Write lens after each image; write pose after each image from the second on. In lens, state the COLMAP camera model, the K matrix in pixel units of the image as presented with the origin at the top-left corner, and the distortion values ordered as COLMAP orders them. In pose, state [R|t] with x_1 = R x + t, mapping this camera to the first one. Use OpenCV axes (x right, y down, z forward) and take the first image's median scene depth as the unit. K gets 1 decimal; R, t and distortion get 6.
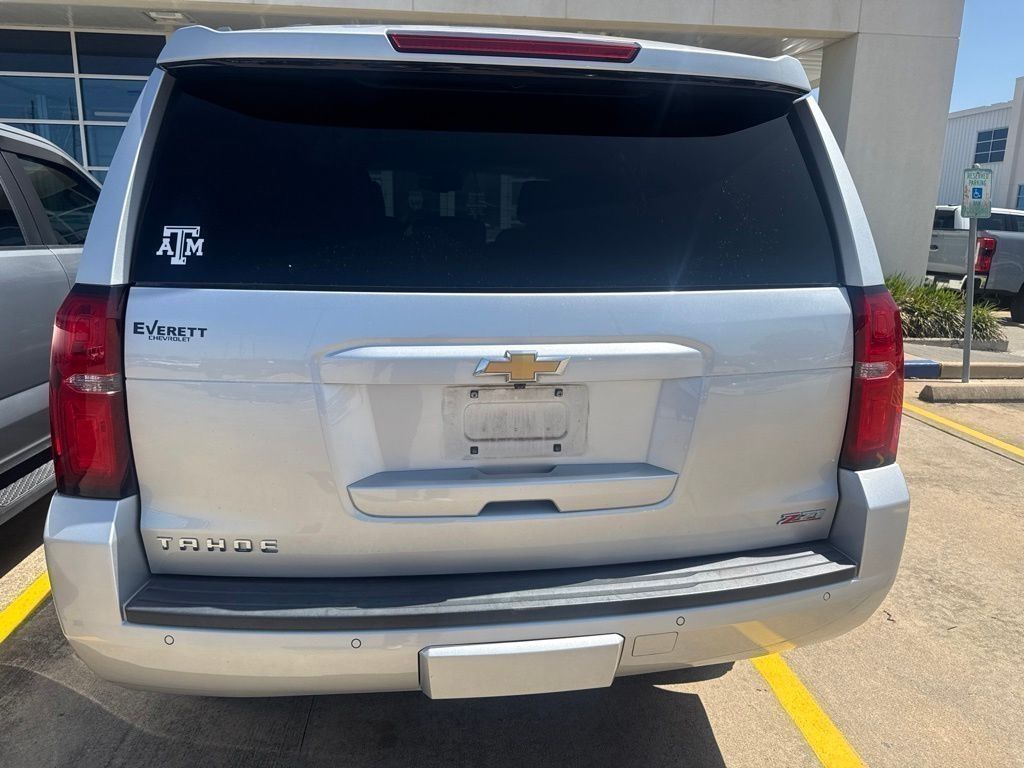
lens RADIAL K [[674.4, 0, 522.6], [0, 674.4, 382.7], [0, 0, 1]] dist [0.001061, 0.000158]
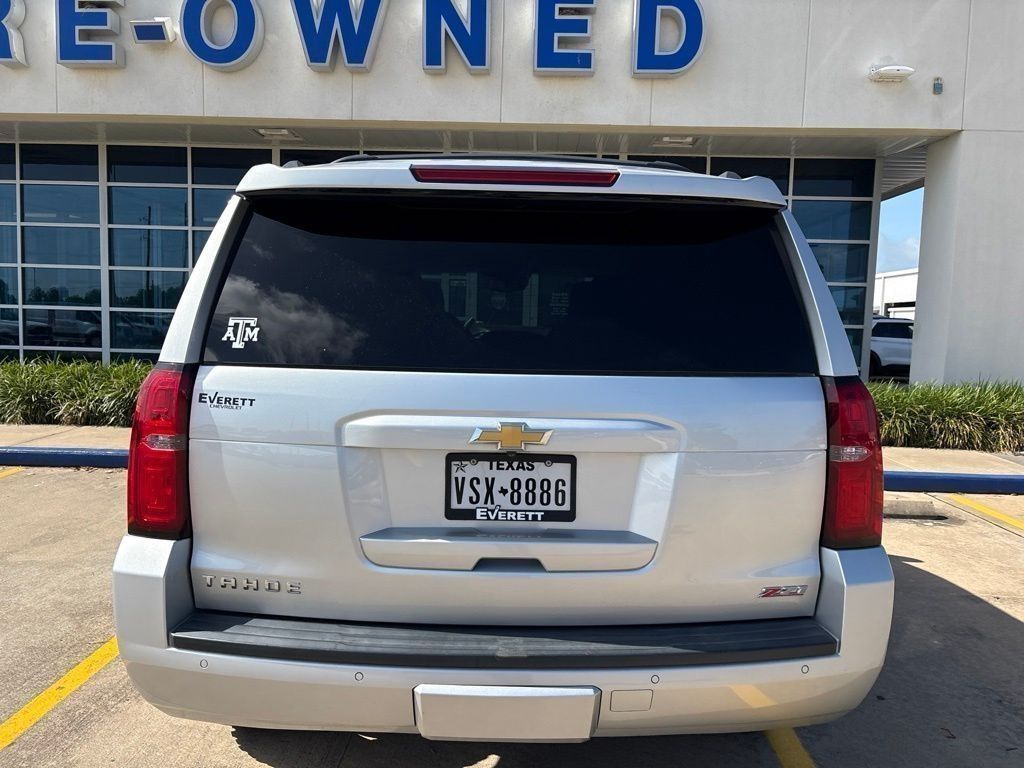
lens RADIAL K [[702.0, 0, 525.3], [0, 702.0, 405.8], [0, 0, 1]] dist [0.033494, -0.032936]
pose [[0.993150, 0.019584, -0.115190, 0.161923], [-0.032897, 0.992840, -0.114837, 0.060624], [0.112116, 0.117840, 0.986683, -0.201719]]
